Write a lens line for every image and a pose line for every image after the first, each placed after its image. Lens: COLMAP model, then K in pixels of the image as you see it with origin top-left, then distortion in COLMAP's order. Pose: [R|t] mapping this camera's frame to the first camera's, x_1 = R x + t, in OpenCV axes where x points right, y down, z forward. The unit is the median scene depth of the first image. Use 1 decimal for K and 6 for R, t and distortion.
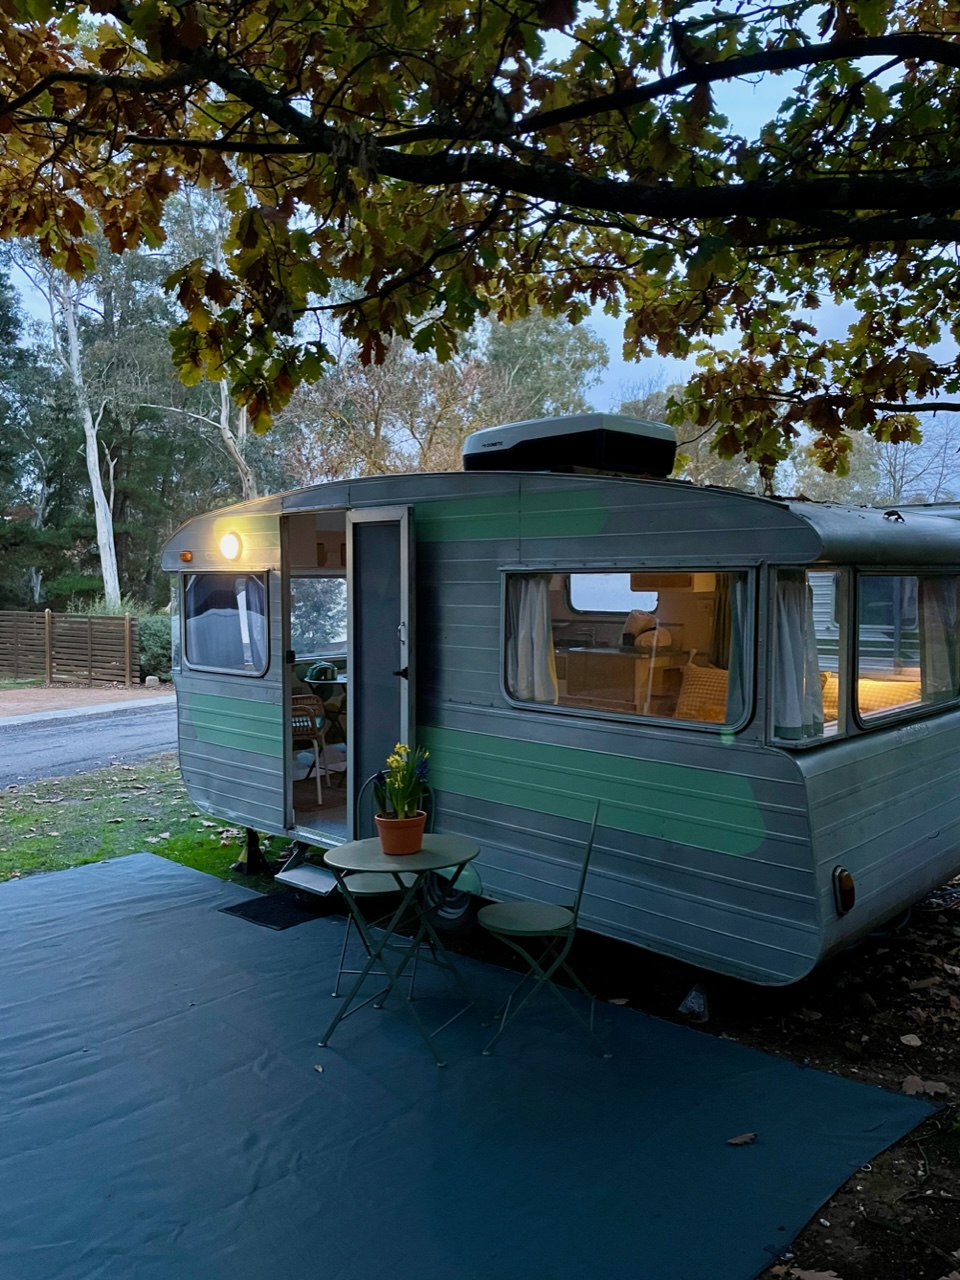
lens RADIAL K [[970.7, 0, 488.3], [0, 970.7, 640.7], [0, 0, 1]] dist [0.051593, -0.001035]
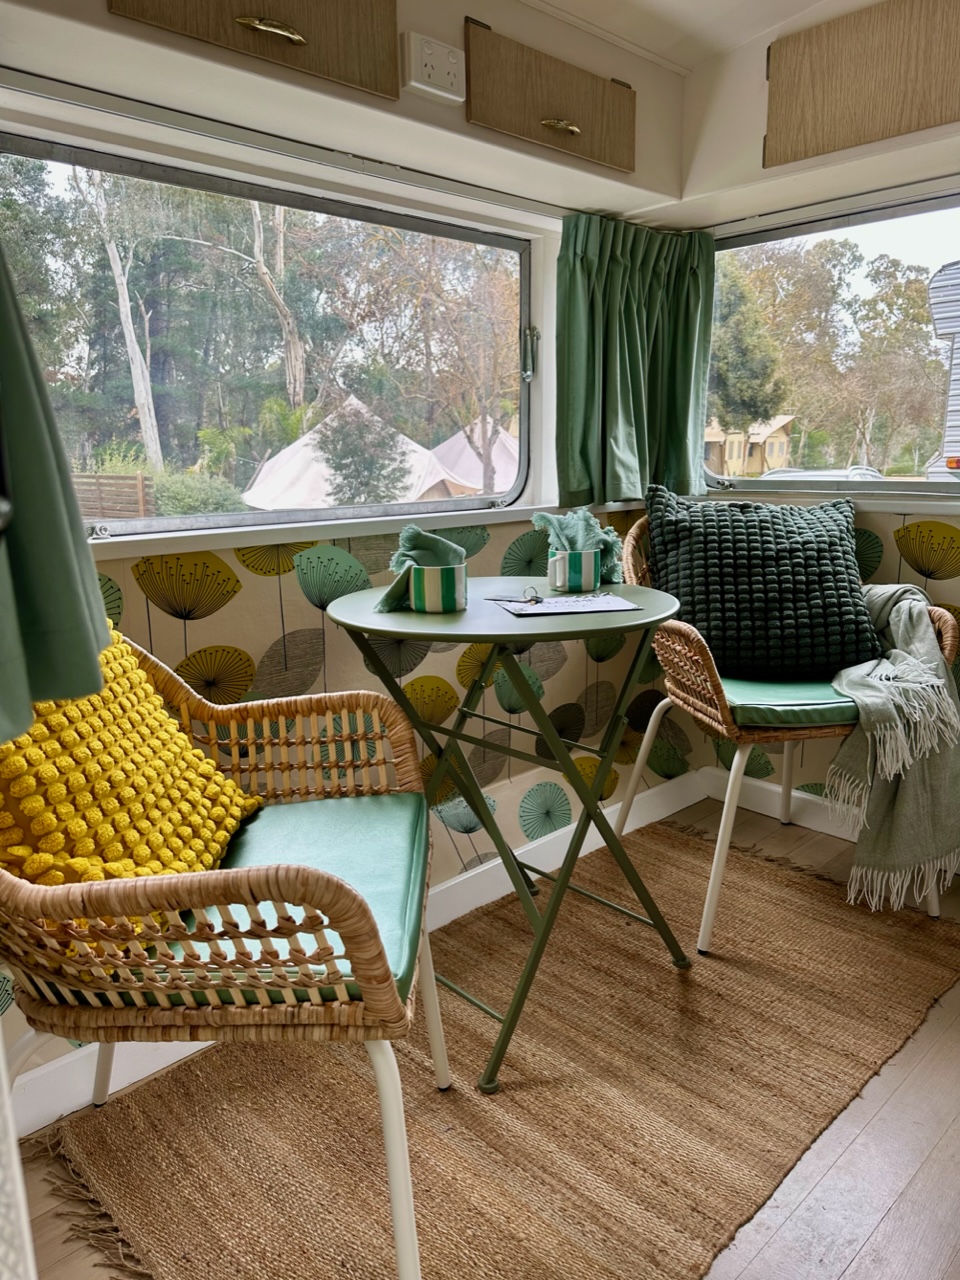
lens RADIAL K [[901.9, 0, 473.7], [0, 901.9, 642.9], [0, 0, 1]] dist [0.019448, -0.020108]
pose [[0.998184, -0.000084, -0.060236, -0.028794], [0.008890, 0.989255, 0.145931, 0.003768], [0.059576, -0.146201, 0.987459, 0.158204]]
